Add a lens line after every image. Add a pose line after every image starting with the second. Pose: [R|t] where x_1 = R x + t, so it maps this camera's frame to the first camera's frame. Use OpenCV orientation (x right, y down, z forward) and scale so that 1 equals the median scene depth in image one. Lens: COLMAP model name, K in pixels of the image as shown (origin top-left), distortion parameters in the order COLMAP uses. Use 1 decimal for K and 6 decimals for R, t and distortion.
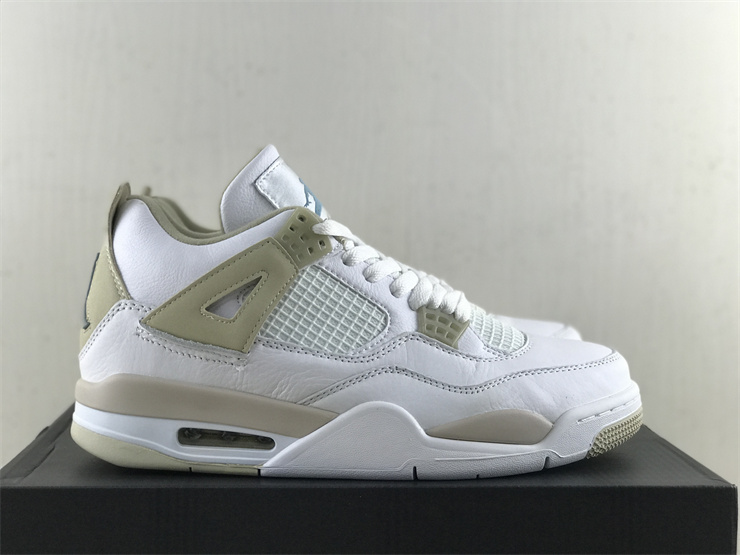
lens RADIAL K [[1222.0, 0, 363.3], [0, 1222.0, 277.2], [0, 0, 1]] dist [-0.002358, 0.000000]
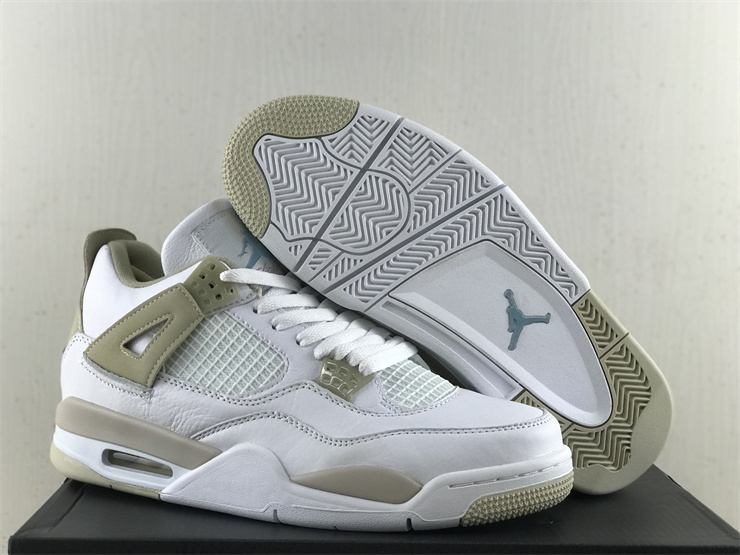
lens RADIAL K [[1222.0, 0, 364.7], [0, 1222.0, 282.5], [0, 0, 1]] dist [-0.002358, 0.000000]
pose [[0.881912, 0.041220, -0.469609, 0.585278], [-0.049195, 0.998778, -0.004718, -0.036878], [0.468841, 0.027263, 0.882862, 0.111436]]
